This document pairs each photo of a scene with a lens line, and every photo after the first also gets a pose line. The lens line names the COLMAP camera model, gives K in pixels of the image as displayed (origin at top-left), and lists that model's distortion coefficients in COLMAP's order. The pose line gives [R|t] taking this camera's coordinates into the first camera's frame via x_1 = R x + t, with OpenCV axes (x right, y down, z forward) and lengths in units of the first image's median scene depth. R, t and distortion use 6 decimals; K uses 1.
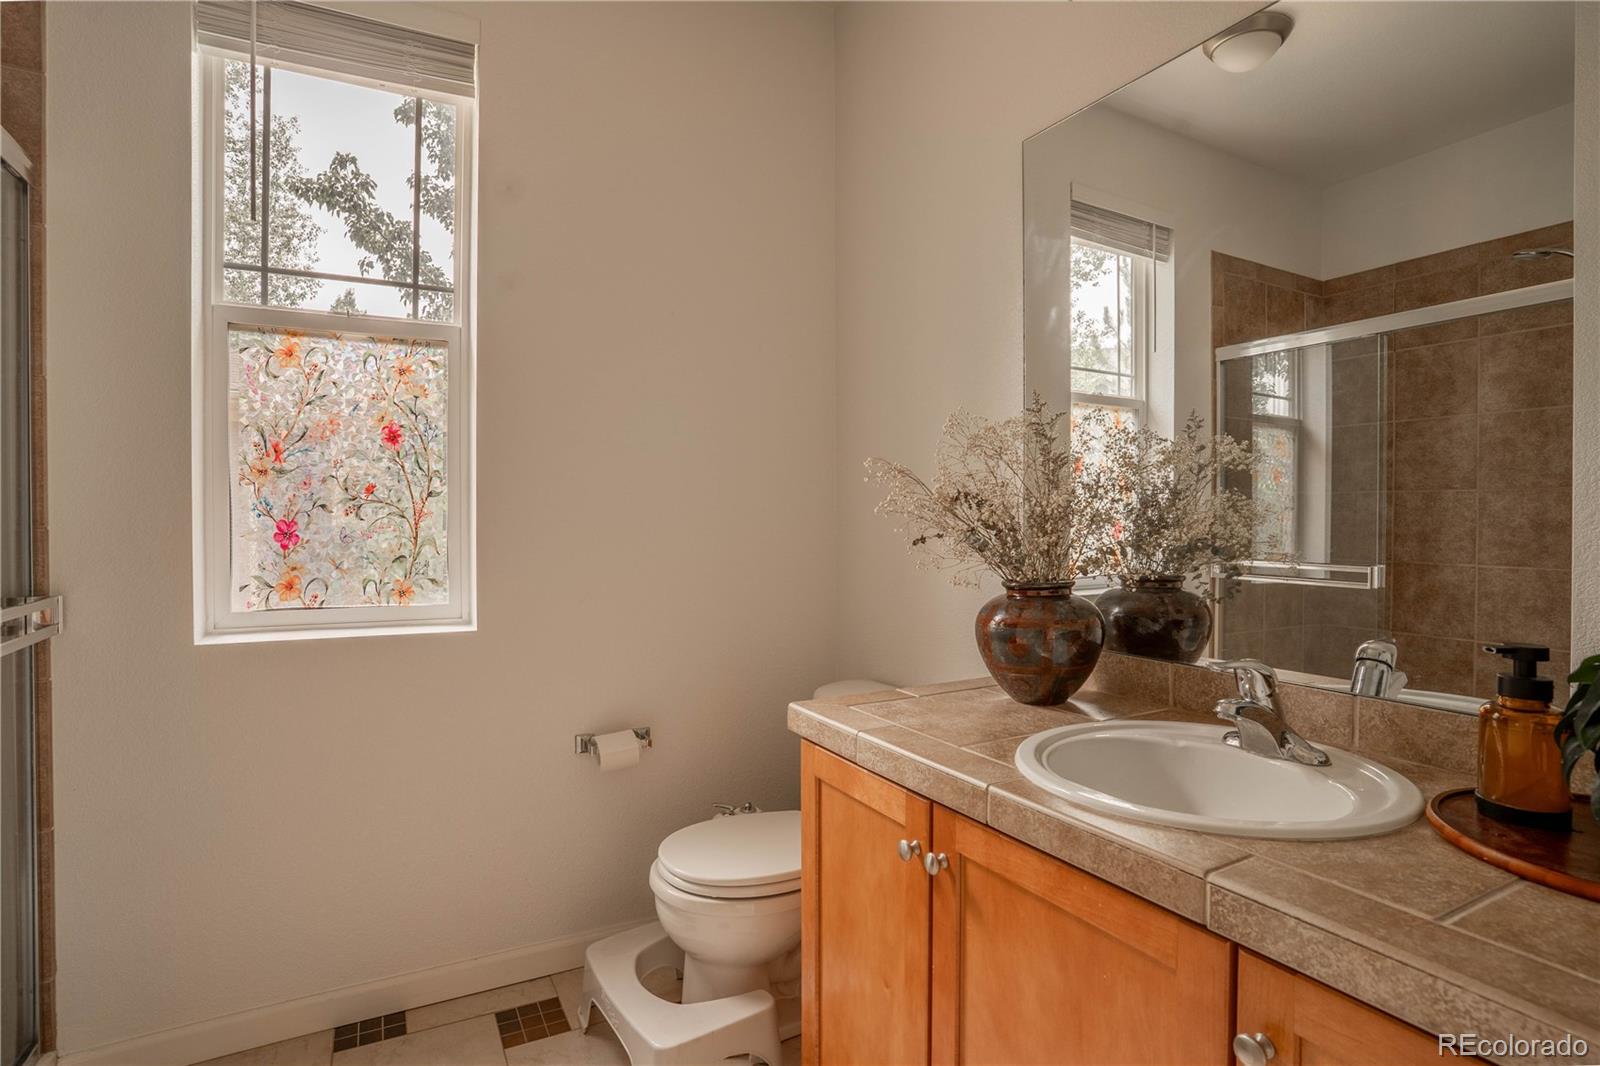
lens RADIAL K [[797.3, 0, 795.2], [0, 797.3, 526.8], [0, 0, 1]] dist [-0.002968, 0.000853]
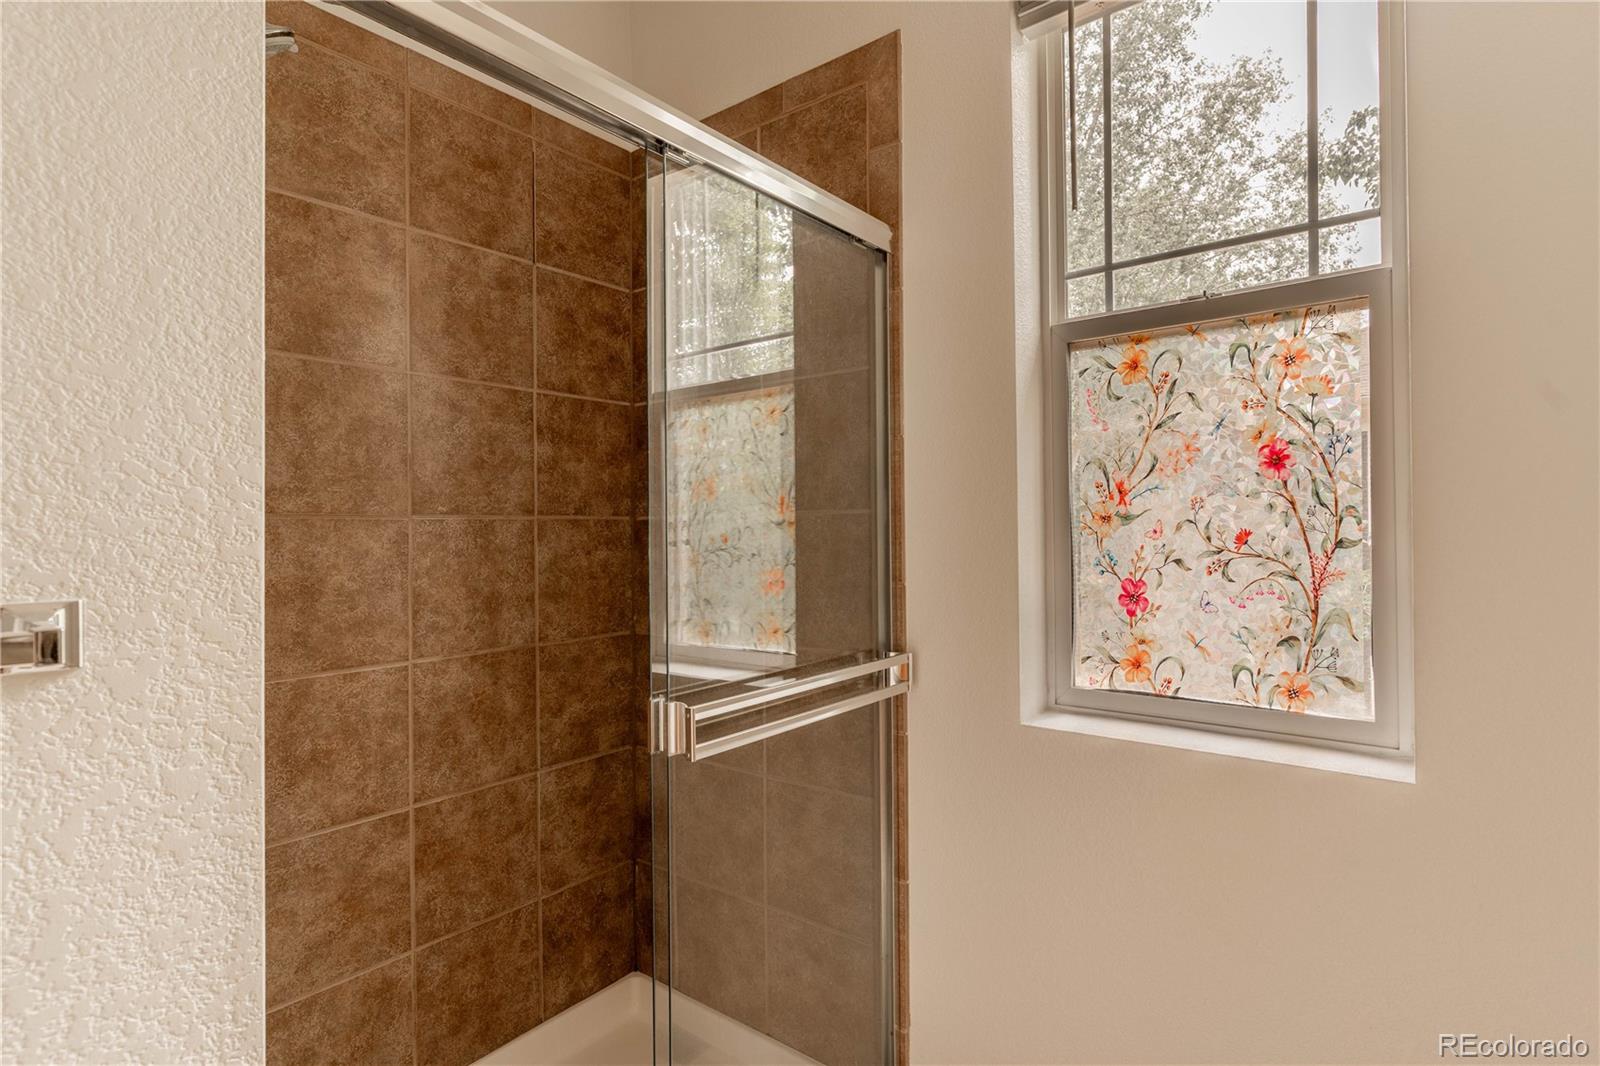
lens RADIAL K [[797.3, 0, 797.4], [0, 797.3, 522.8], [0, 0, 1]] dist [-0.002968, 0.000853]
pose [[0.381407, -0.005560, -0.924391, -0.039111], [-0.004072, 0.999962, -0.007694, -0.054938], [0.924398, 0.006699, 0.381370, 0.387225]]
